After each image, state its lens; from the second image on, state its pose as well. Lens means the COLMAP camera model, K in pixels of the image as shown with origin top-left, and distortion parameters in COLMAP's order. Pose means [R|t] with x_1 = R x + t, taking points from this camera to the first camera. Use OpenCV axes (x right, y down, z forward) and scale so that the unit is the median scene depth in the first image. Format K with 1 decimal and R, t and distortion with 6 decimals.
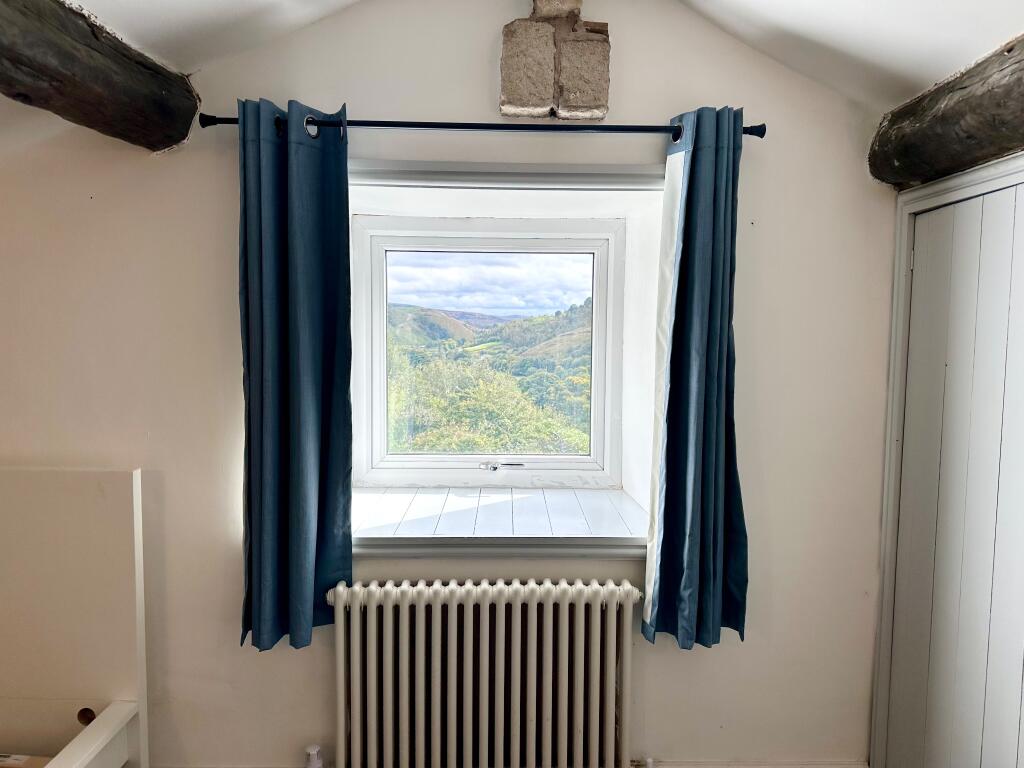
lens RADIAL K [[712.4, 0, 503.1], [0, 712.4, 377.2], [0, 0, 1]] dist [0.065303, -0.073769]
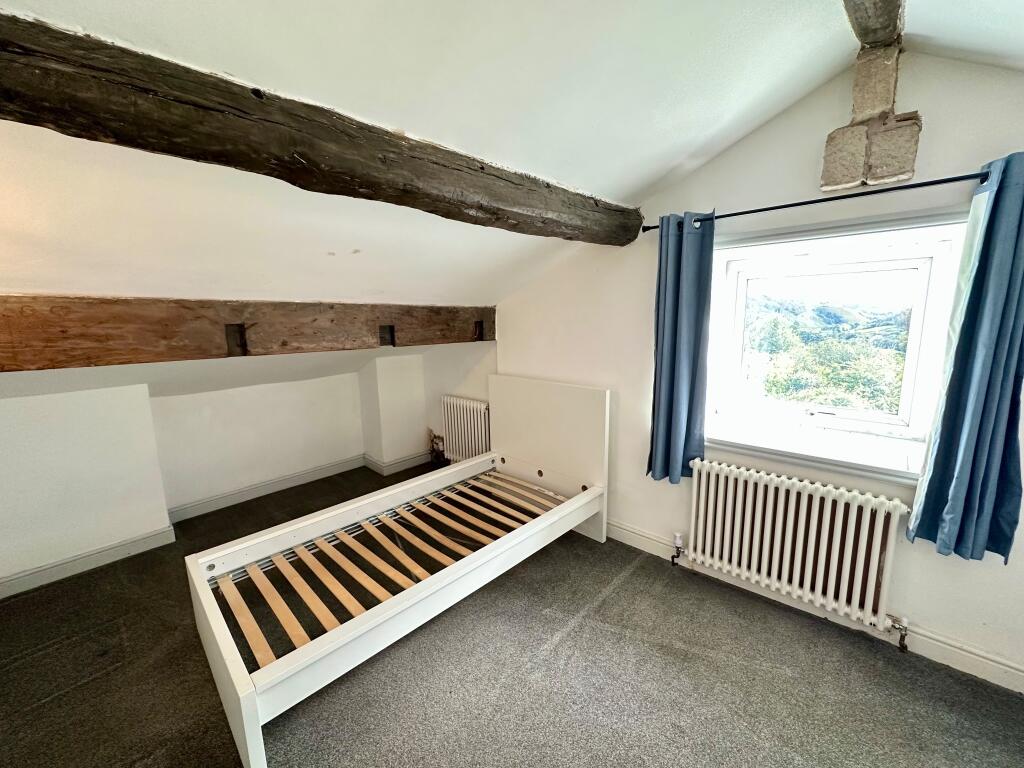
lens RADIAL K [[407.8, 0, 514.3], [0, 407.8, 383.8], [0, 0, 1]] dist [-0.000358, 0.000035]
pose [[0.731256, 0.090358, -0.676092, 0.143266], [-0.029218, 0.994427, 0.101300, -0.014394], [0.681477, -0.054323, 0.729821, -0.142242]]
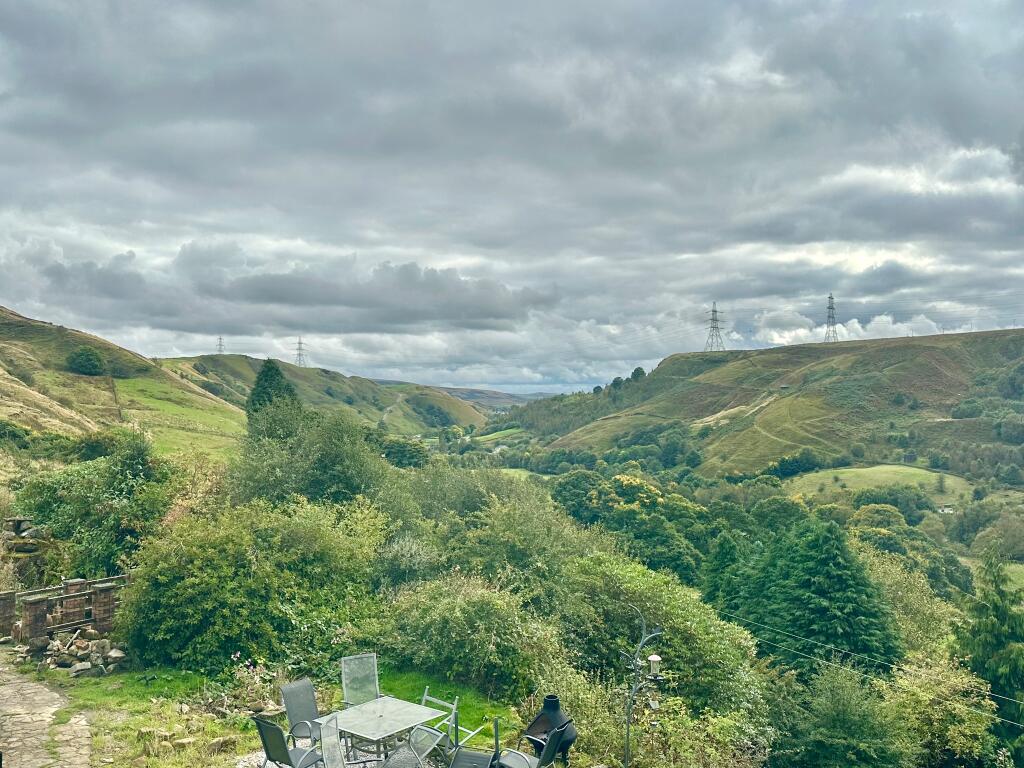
lens RADIAL K [[933.0, 0, 501.3], [0, 933.0, 383.4], [0, 0, 1]] dist [-0.007383, 0.000000]
pose [[0.999621, -0.014834, -0.023206, -0.076971], [0.012531, 0.995259, -0.096446, -0.182393], [0.024527, 0.096118, 0.995068, 1.374867]]
